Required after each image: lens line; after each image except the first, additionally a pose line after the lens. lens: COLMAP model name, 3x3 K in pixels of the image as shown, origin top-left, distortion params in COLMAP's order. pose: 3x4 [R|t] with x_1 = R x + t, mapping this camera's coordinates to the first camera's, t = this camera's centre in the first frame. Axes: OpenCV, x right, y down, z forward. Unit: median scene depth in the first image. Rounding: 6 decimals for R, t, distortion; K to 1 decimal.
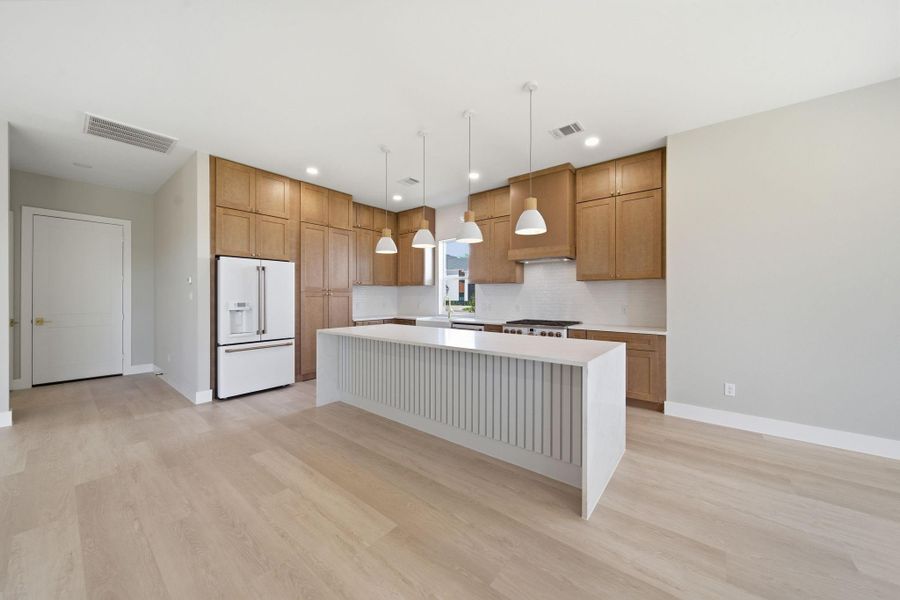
lens RADIAL K [[319.3, 0, 450.0], [0, 319.3, 300.0], [0, 0, 1]] dist [0.001234, 0.000040]
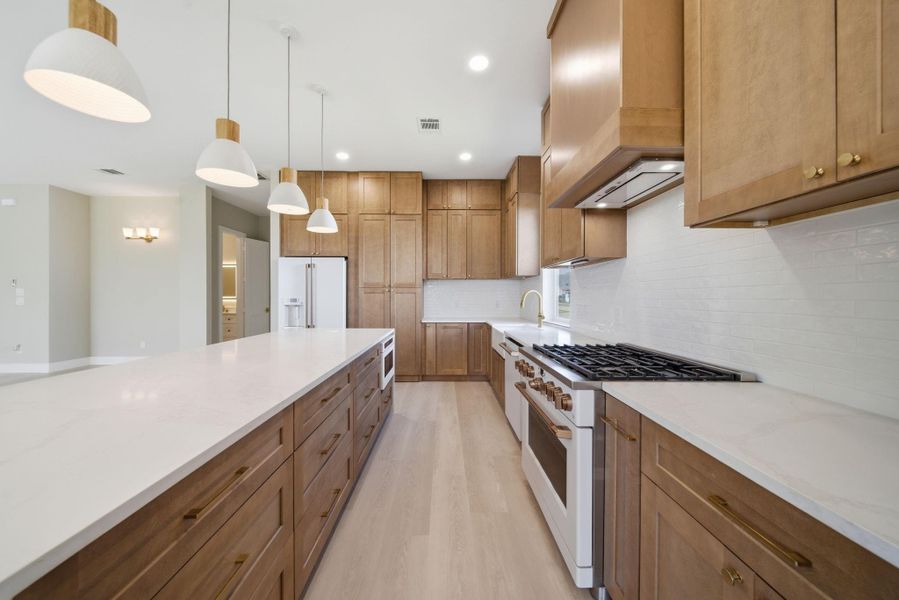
lens RADIAL K [[320.5, 0, 450.3], [0, 320.5, 303.7], [0, 0, 1]] dist [-0.001382, -0.000230]
pose [[0.641389, 0.016153, -0.767046, 0.450900], [-0.009607, 0.999869, 0.013023, 0.006169], [0.767156, -0.000984, 0.641460, 0.604200]]
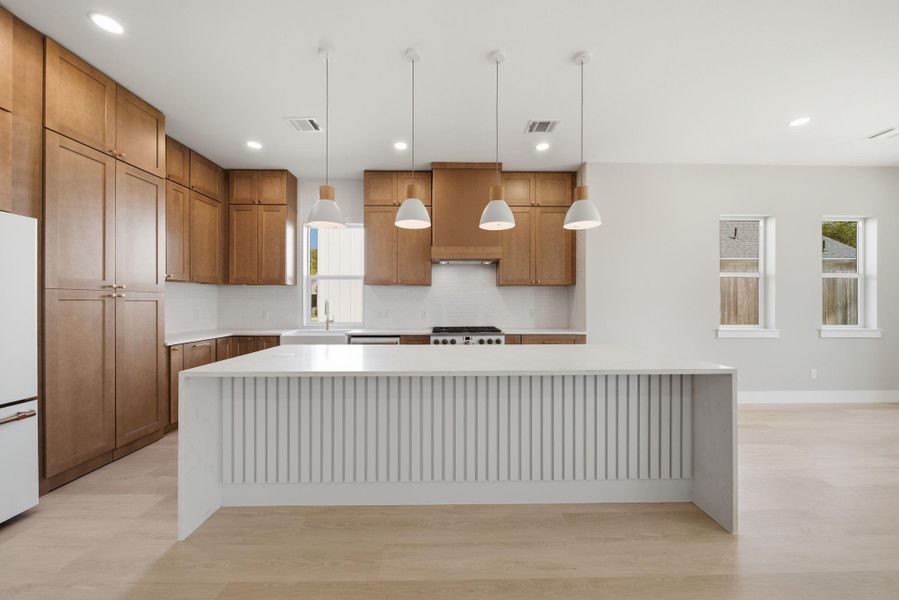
lens RADIAL K [[320.5, 0, 450.3], [0, 320.5, 303.7], [0, 0, 1]] dist [-0.001382, -0.000230]
pose [[0.768218, -0.001965, 0.640186, -0.326193], [0.006738, 0.999965, -0.005016, 0.000763], [-0.640153, 0.008167, 0.768204, 0.316977]]
